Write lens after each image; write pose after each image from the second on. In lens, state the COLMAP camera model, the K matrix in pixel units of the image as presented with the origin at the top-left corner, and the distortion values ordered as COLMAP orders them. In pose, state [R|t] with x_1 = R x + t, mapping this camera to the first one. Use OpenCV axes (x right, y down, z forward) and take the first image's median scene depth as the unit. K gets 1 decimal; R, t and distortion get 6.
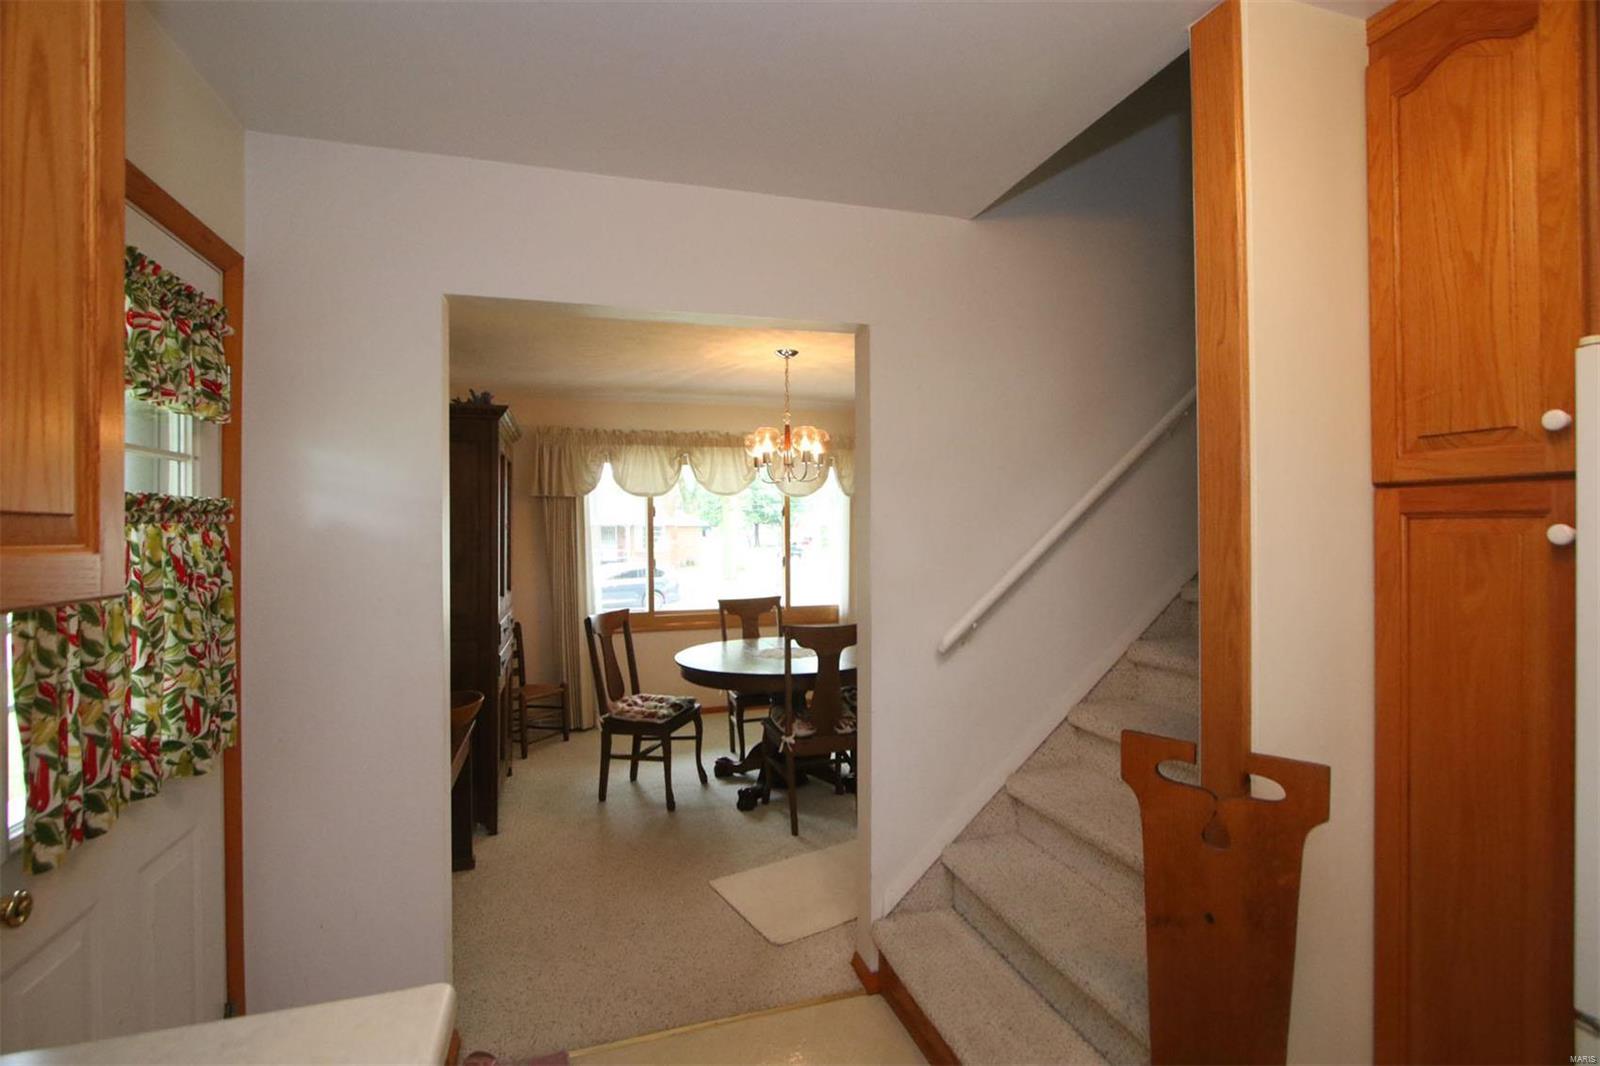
lens RADIAL K [[732.7, 0, 800.5], [0, 732.7, 526.6], [0, 0, 1]] dist [-0.006070, -0.003130]
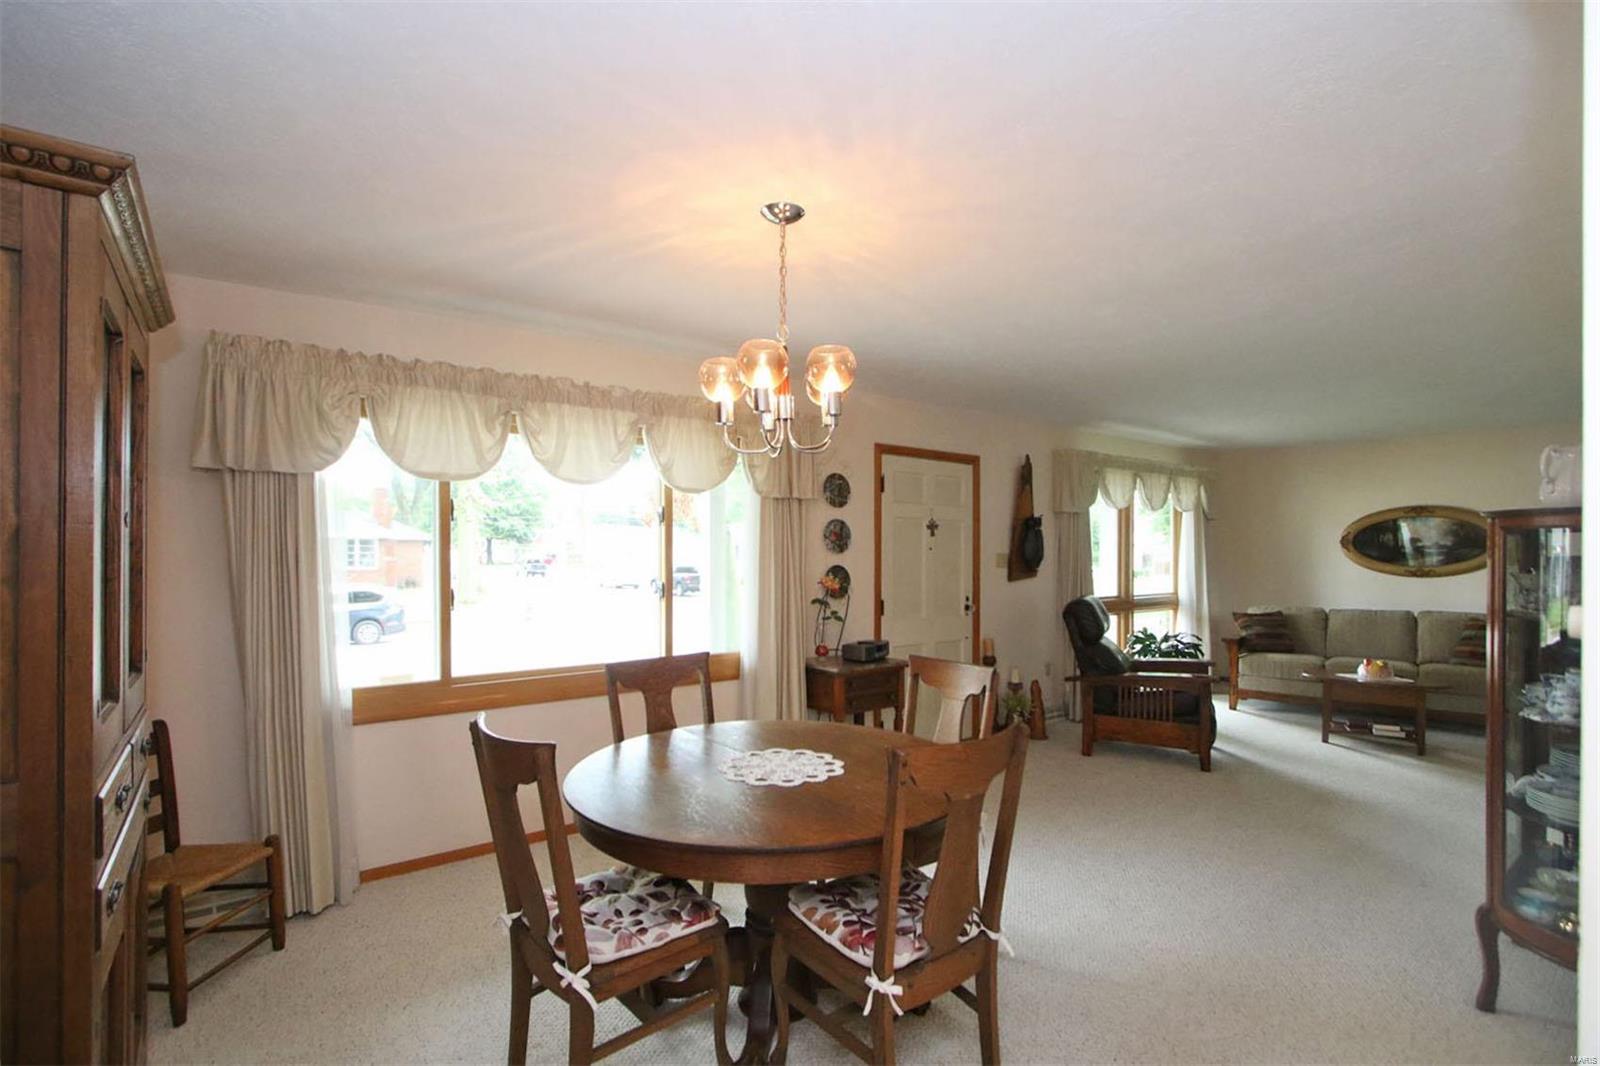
lens RADIAL K [[732.7, 0, 800.5], [0, 732.7, 526.6], [0, 0, 1]] dist [-0.006070, -0.003130]
pose [[0.938795, 0.024928, 0.343573, -0.370085], [-0.016039, 0.999460, -0.028689, 0.023021], [-0.344102, 0.021423, 0.938688, 0.927328]]
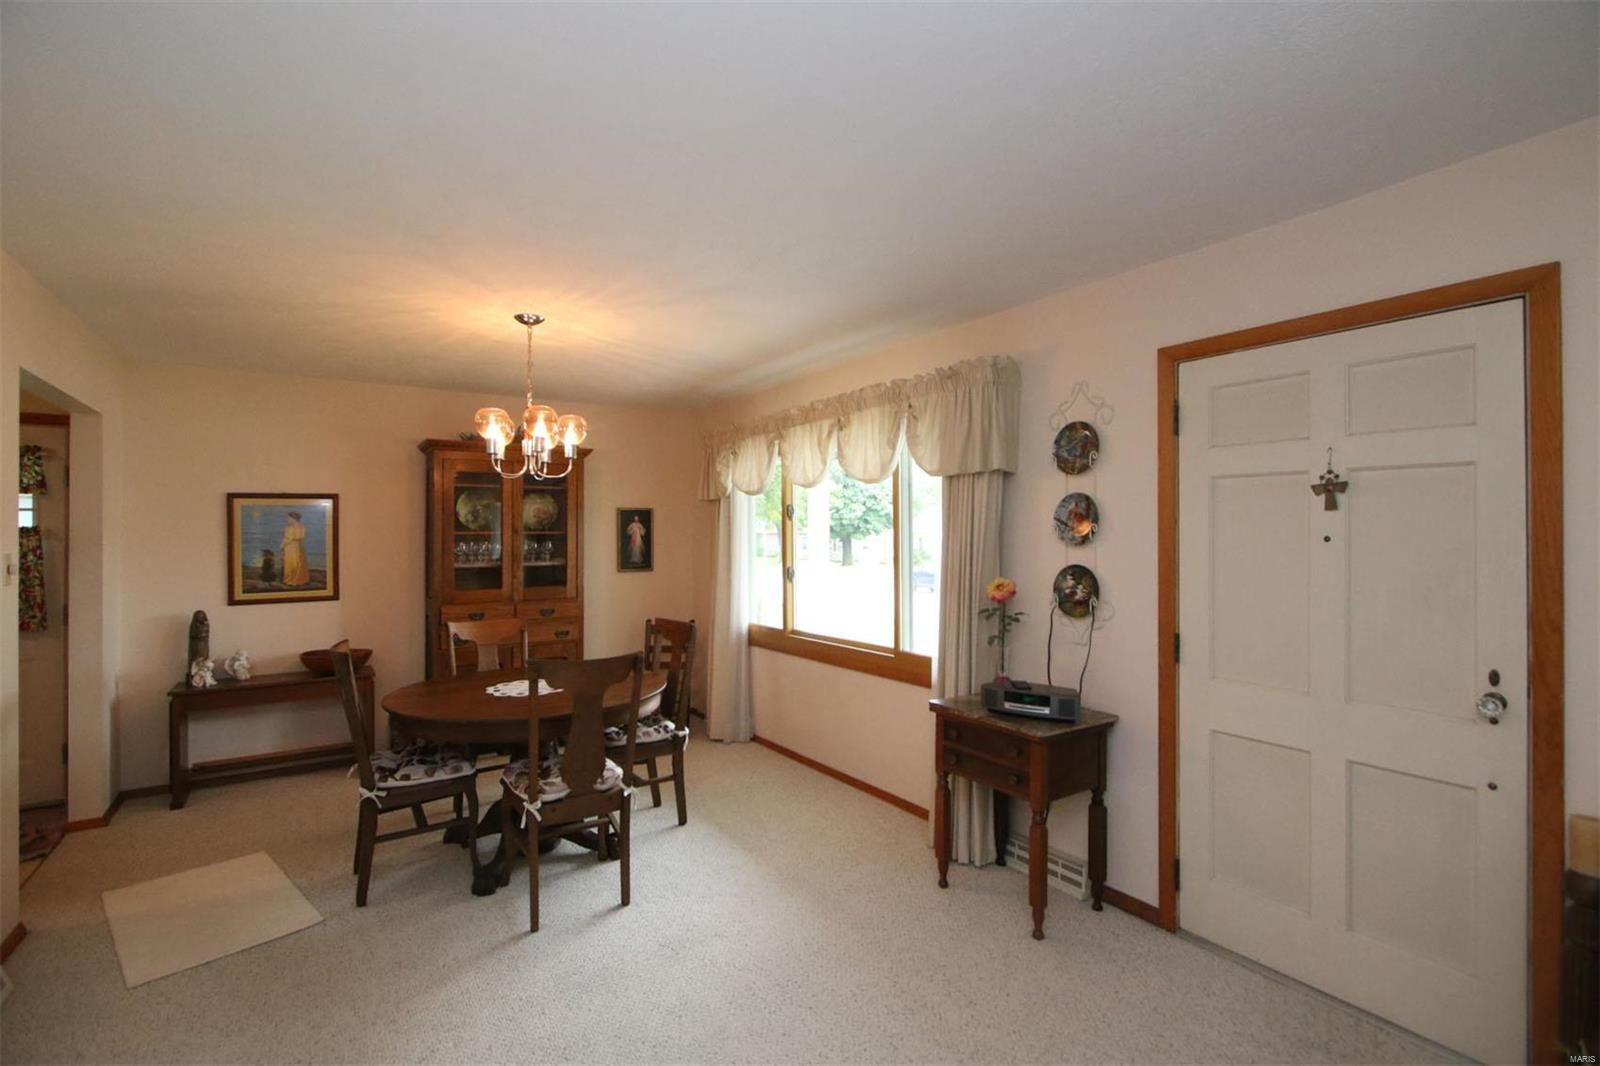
lens RADIAL K [[732.7, 0, 800.5], [0, 732.7, 526.6], [0, 0, 1]] dist [-0.006070, -0.003130]
pose [[0.293741, -0.001558, -0.955884, 1.705262], [0.009887, 0.999950, 0.001409, -0.008052], [0.955834, -0.009865, 0.293742, 2.053538]]
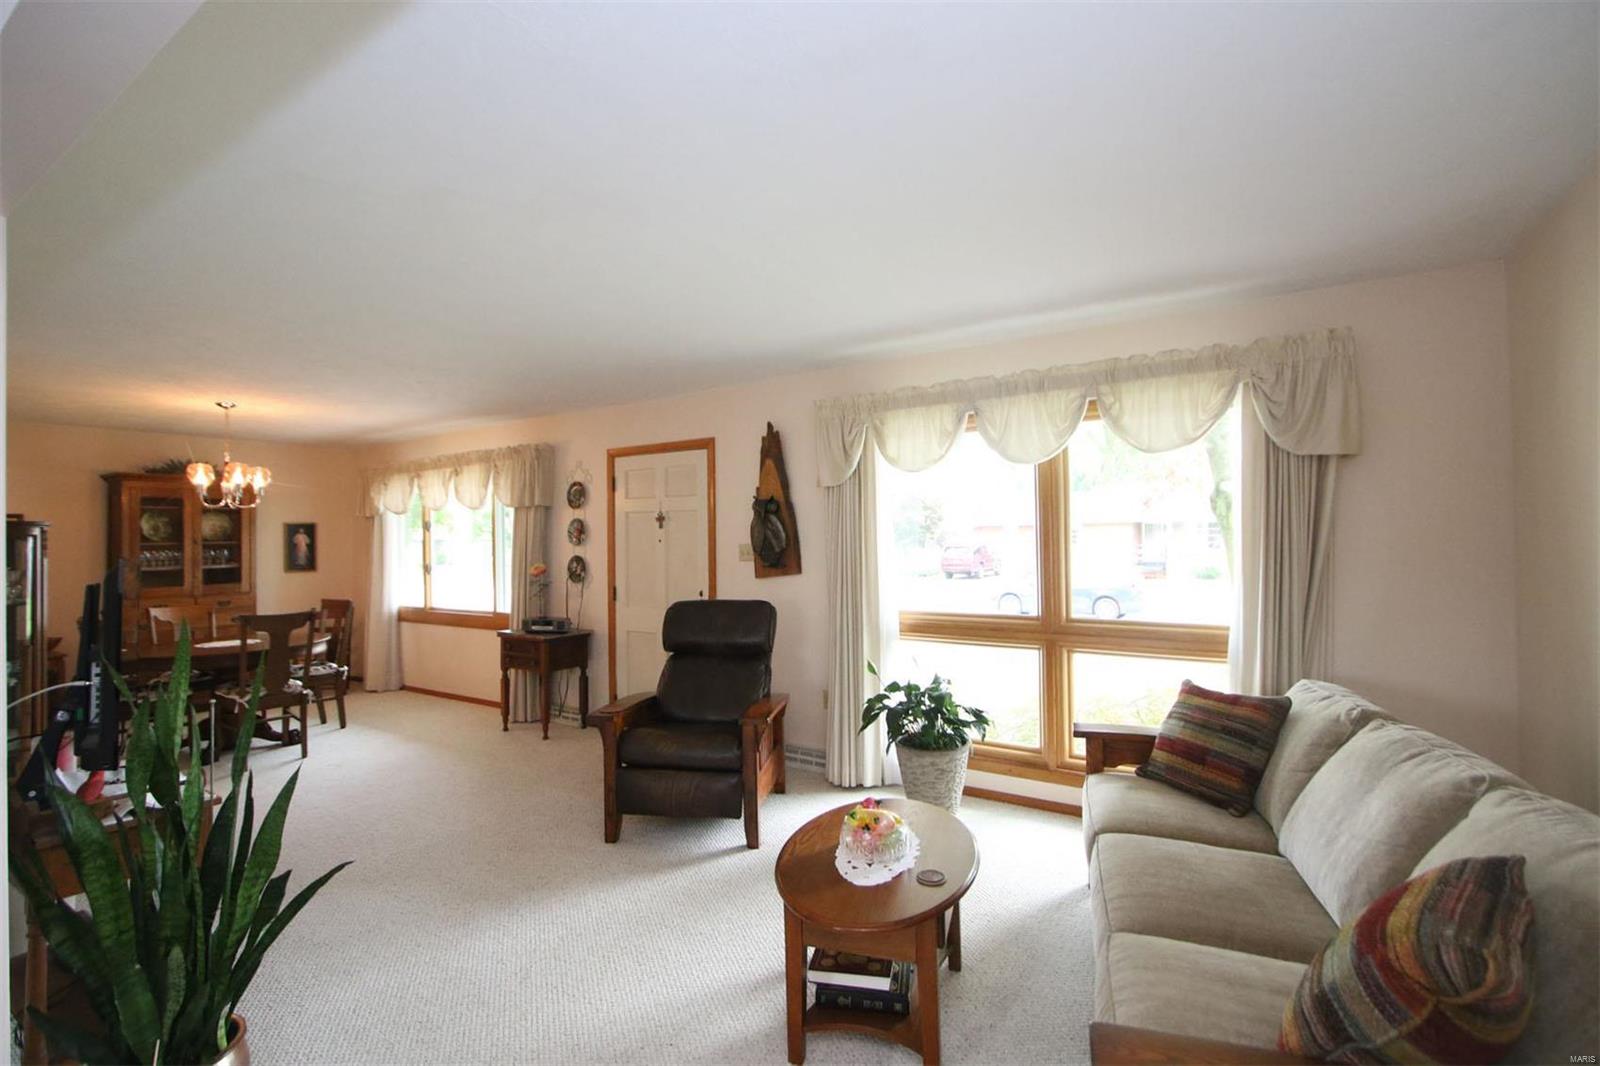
lens RADIAL K [[732.7, 0, 800.5], [0, 732.7, 526.6], [0, 0, 1]] dist [-0.006070, -0.003130]
pose [[0.639779, -0.009988, -0.768494, 3.159604], [0.016828, 0.999858, 0.001014, -0.024106], [0.768375, -0.013581, 0.639856, 1.866960]]
